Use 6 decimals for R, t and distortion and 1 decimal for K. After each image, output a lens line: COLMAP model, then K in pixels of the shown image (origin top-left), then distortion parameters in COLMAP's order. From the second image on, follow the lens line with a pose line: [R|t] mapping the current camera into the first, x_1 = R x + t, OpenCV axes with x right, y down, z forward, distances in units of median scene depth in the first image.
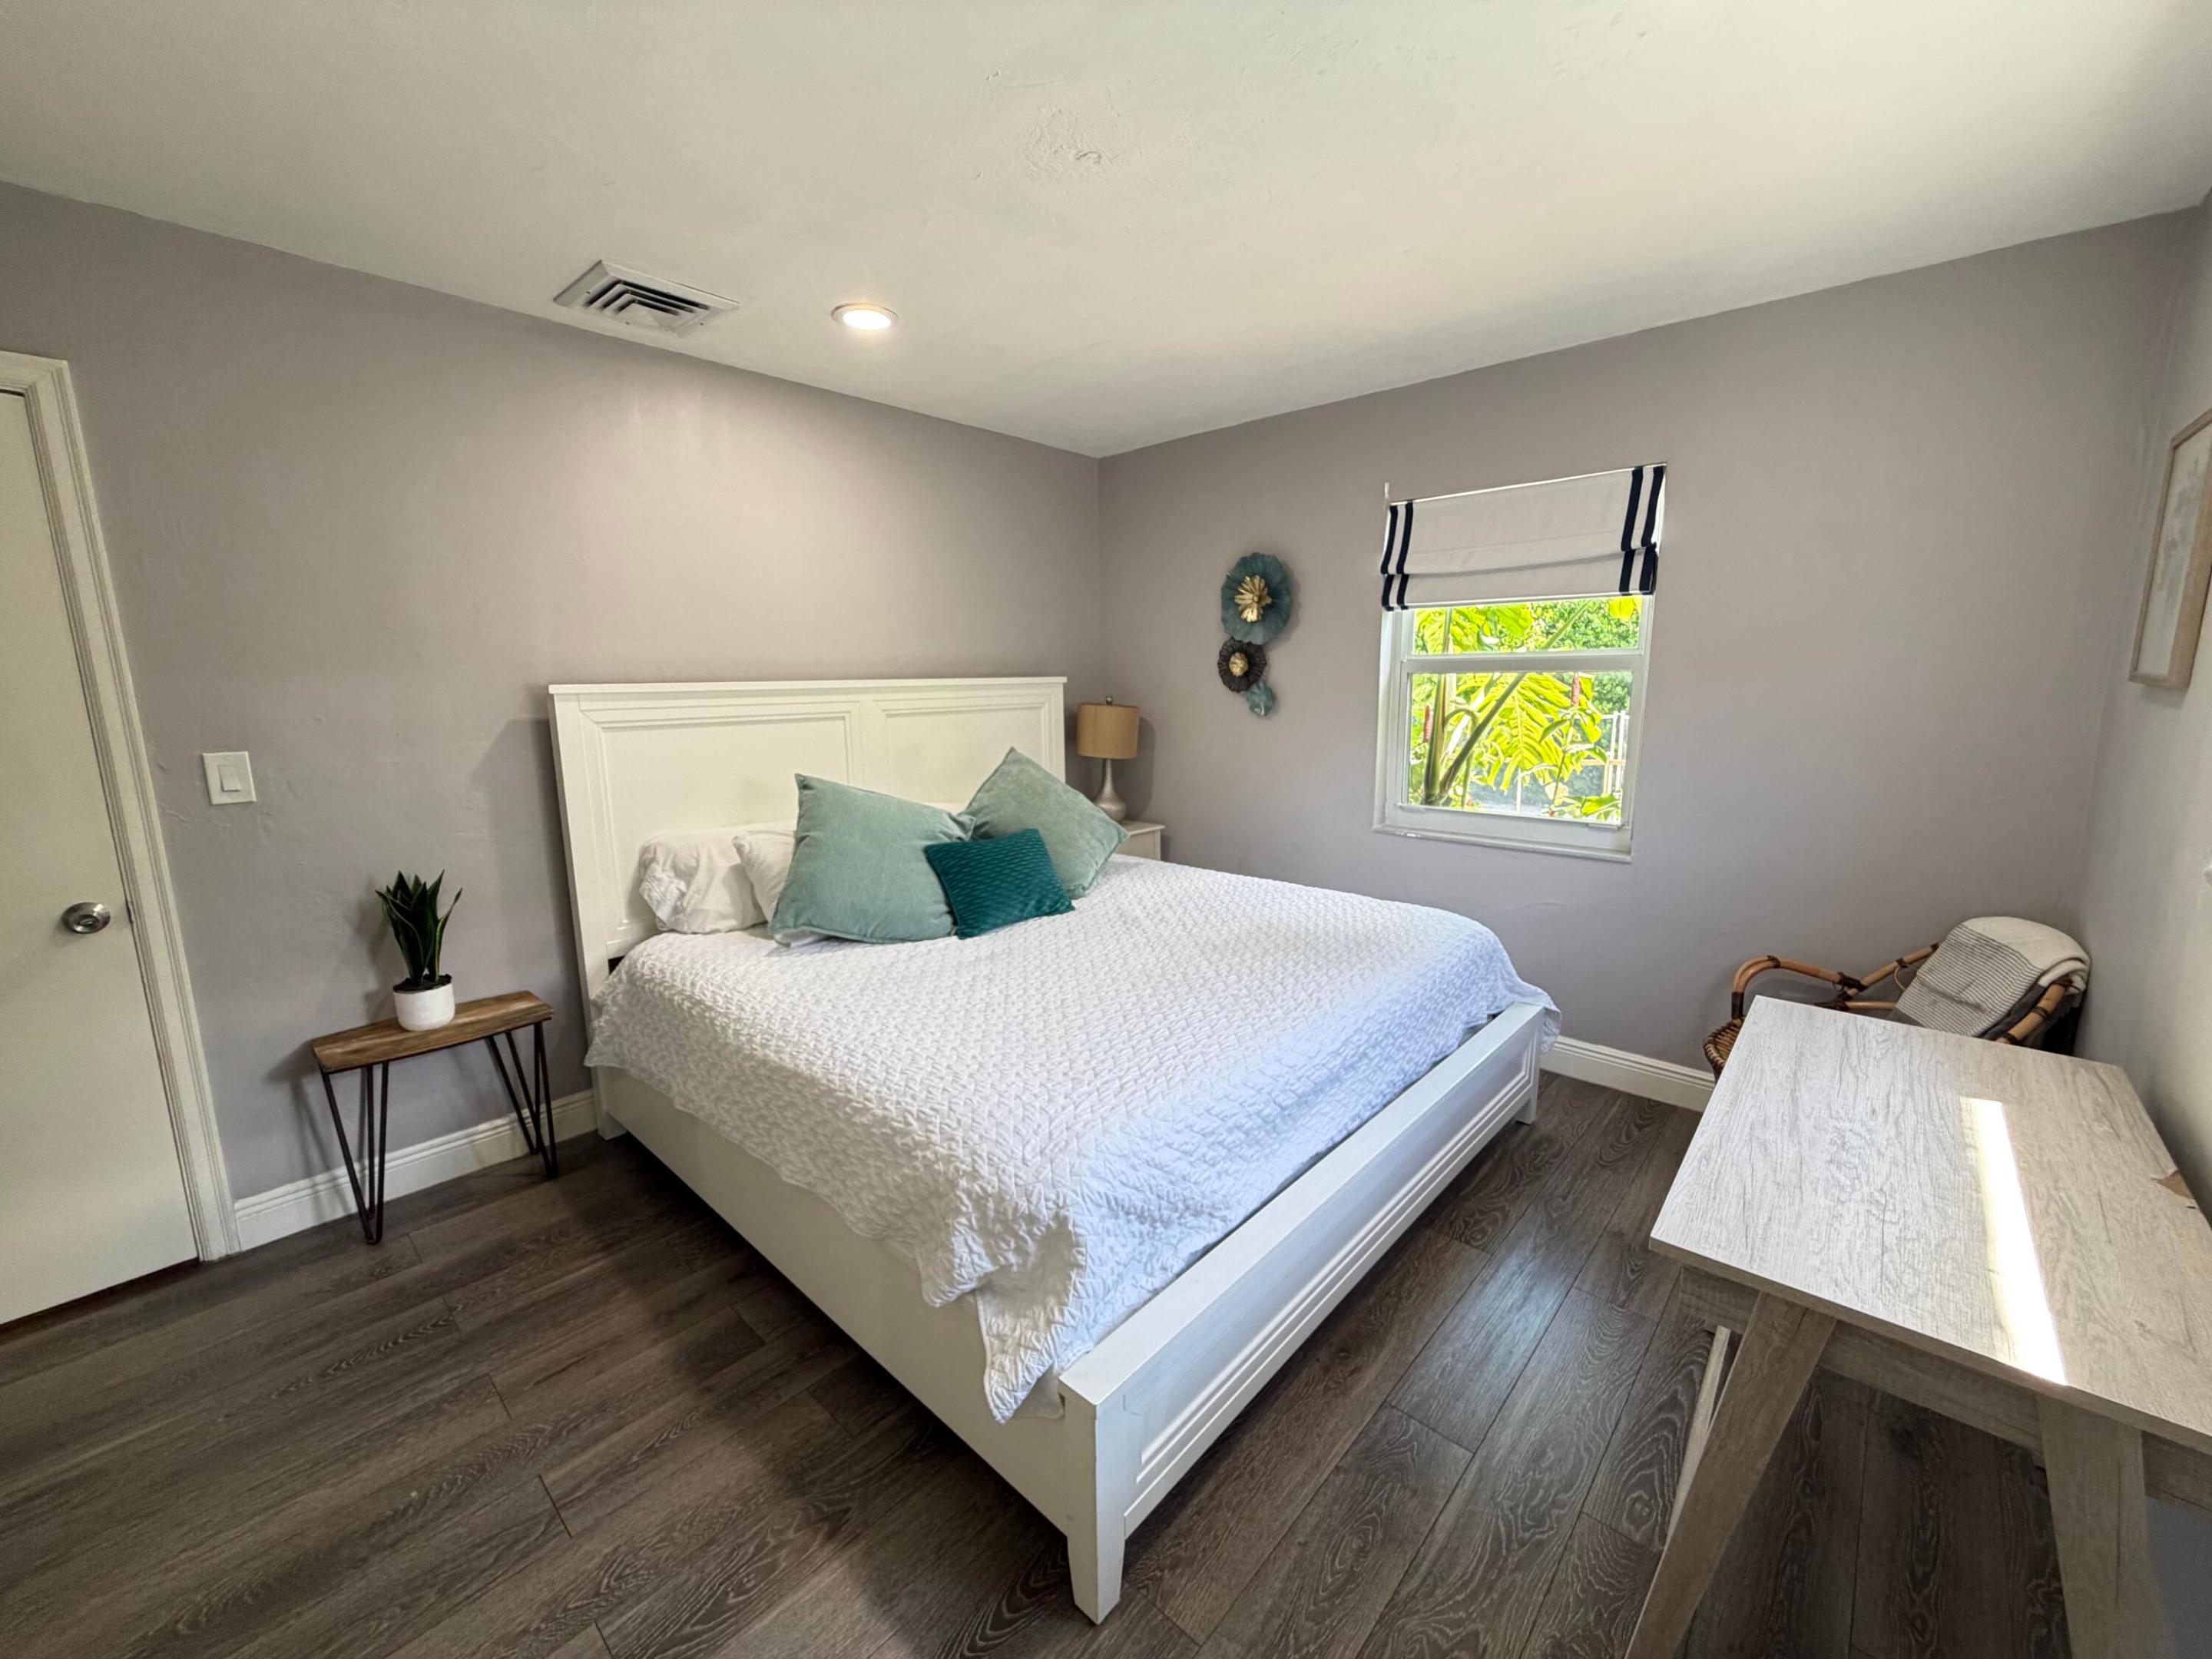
lens RADIAL K [[880.3, 0, 1098.1], [0, 880.3, 827.4], [0, 0, 1]] dist [-0.000070, 0.000378]
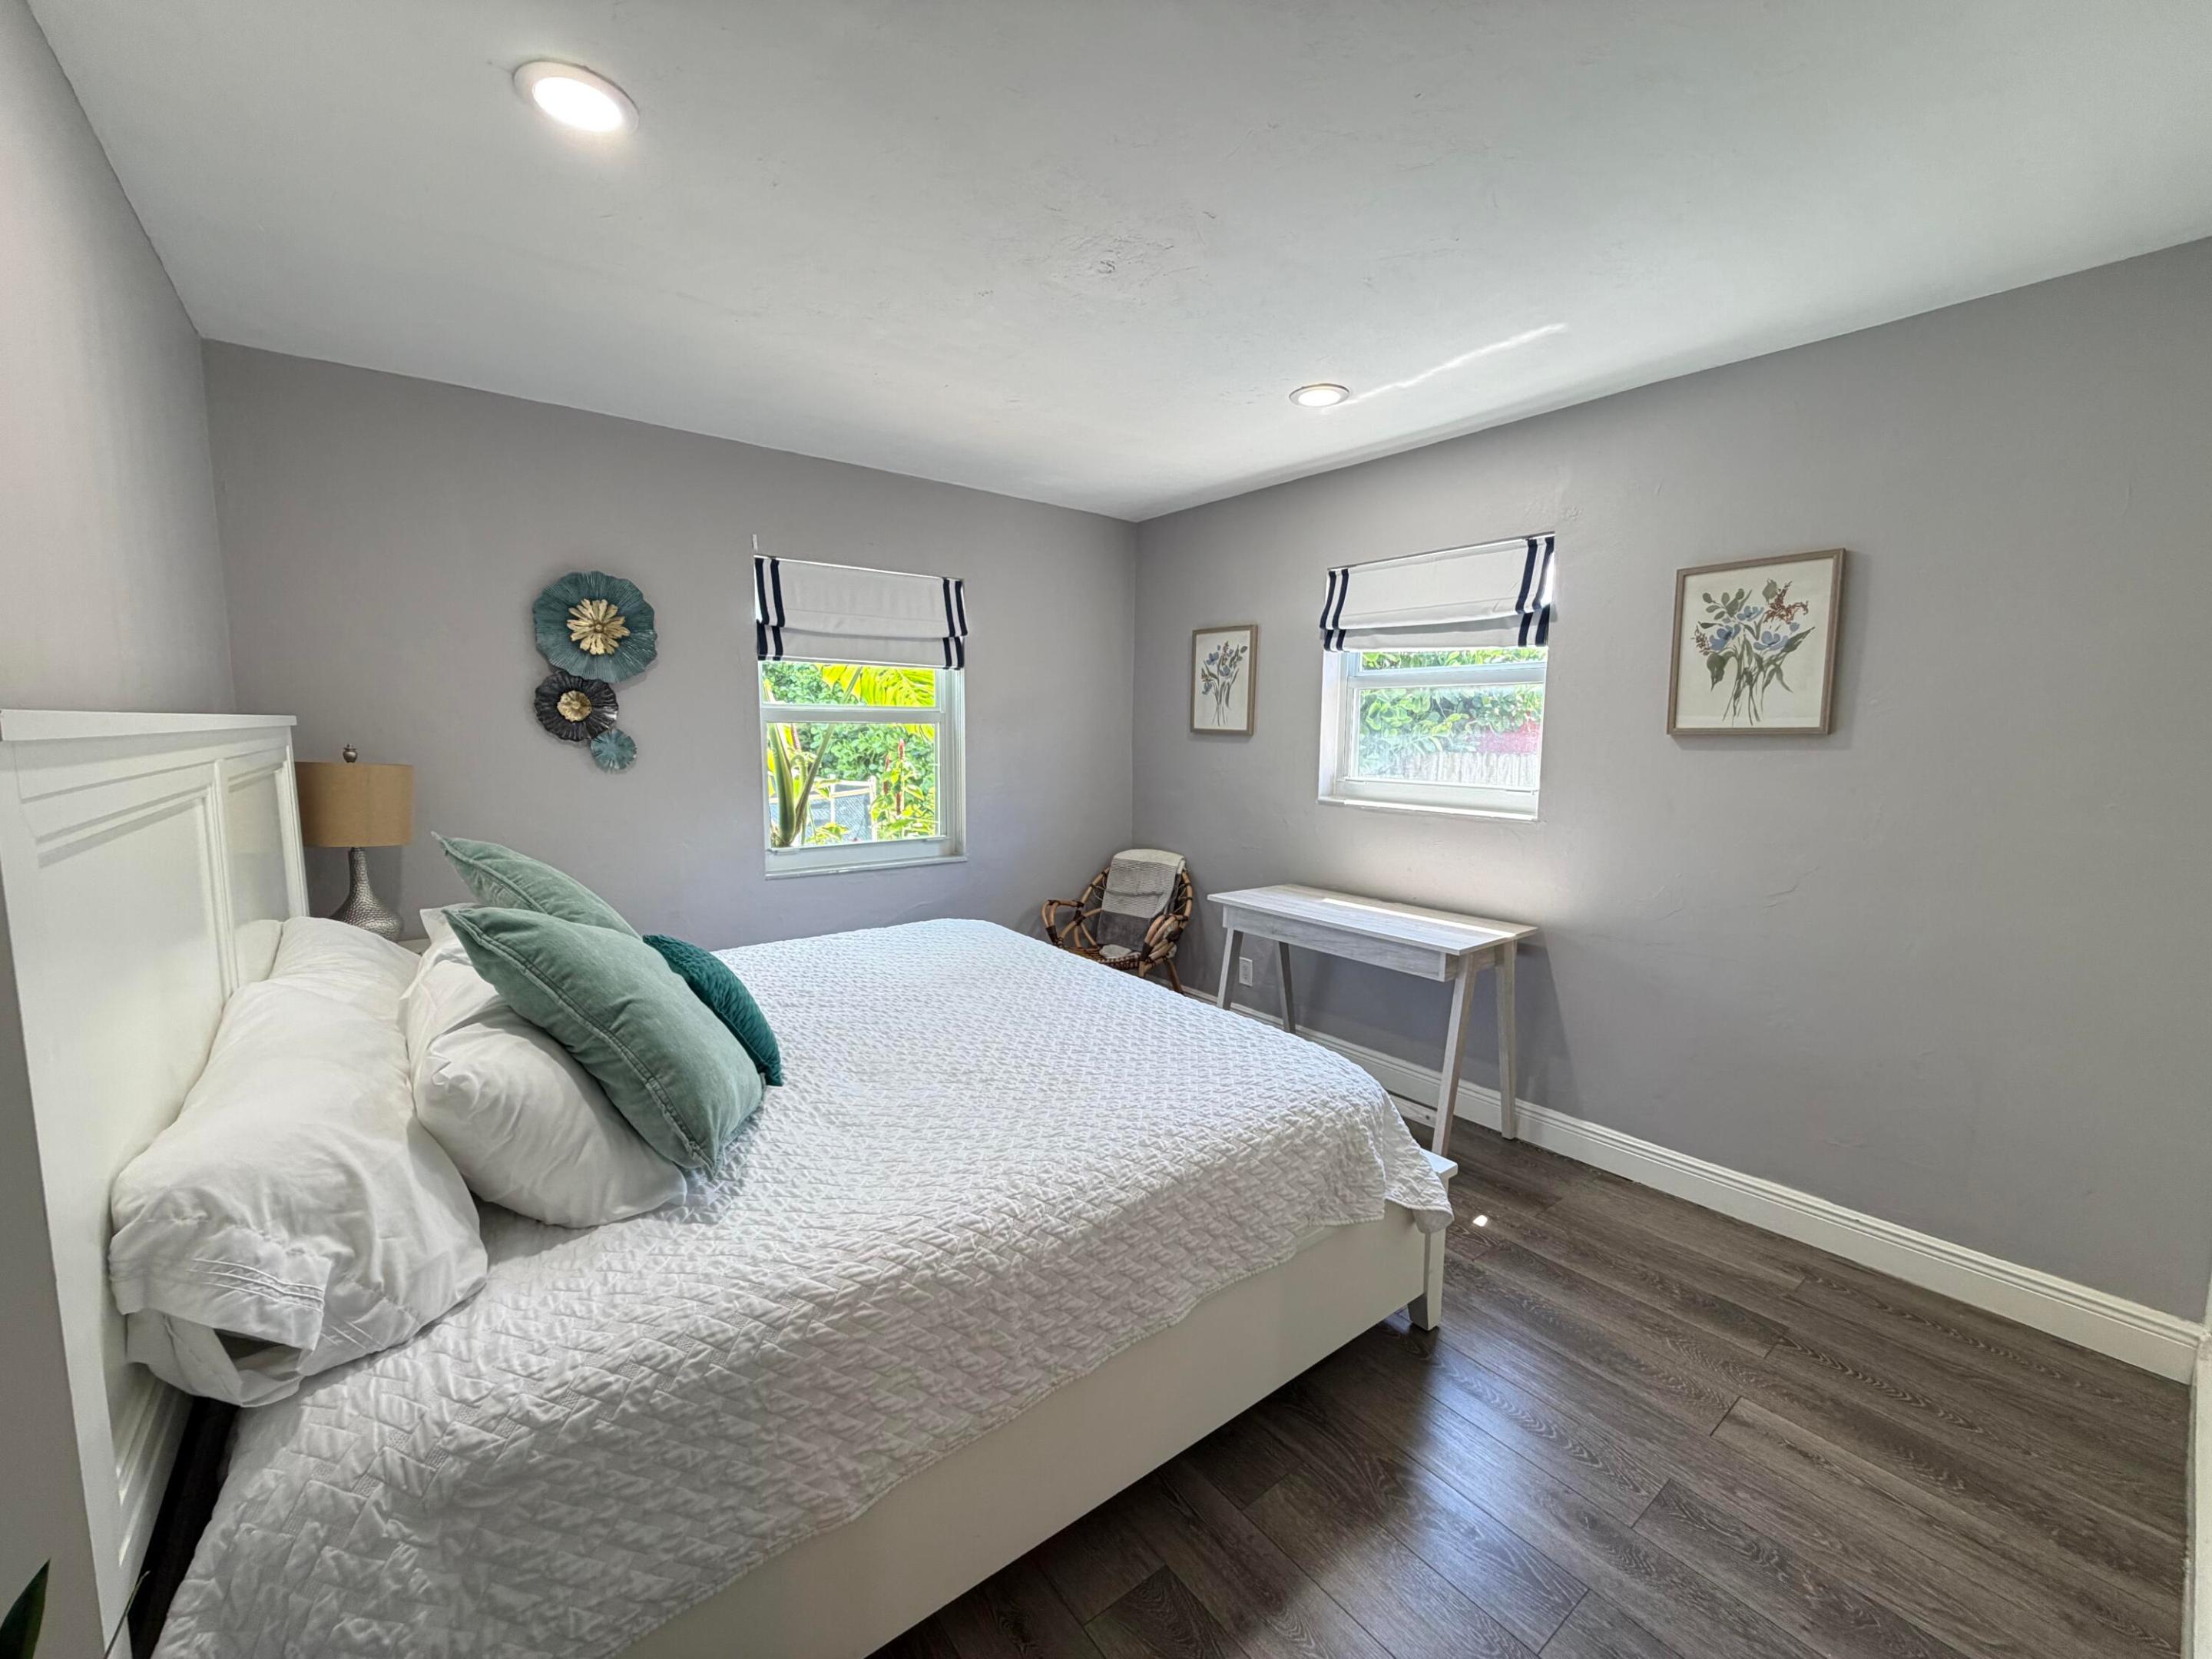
lens RADIAL K [[880.3, 0, 1098.1], [0, 880.3, 827.4], [0, 0, 1]] dist [-0.000070, 0.000378]
pose [[0.172354, -0.100954, 0.979848, -0.571040], [0.153675, 0.985310, 0.074486, -0.066799], [-0.972974, 0.137740, 0.185336, 0.428041]]
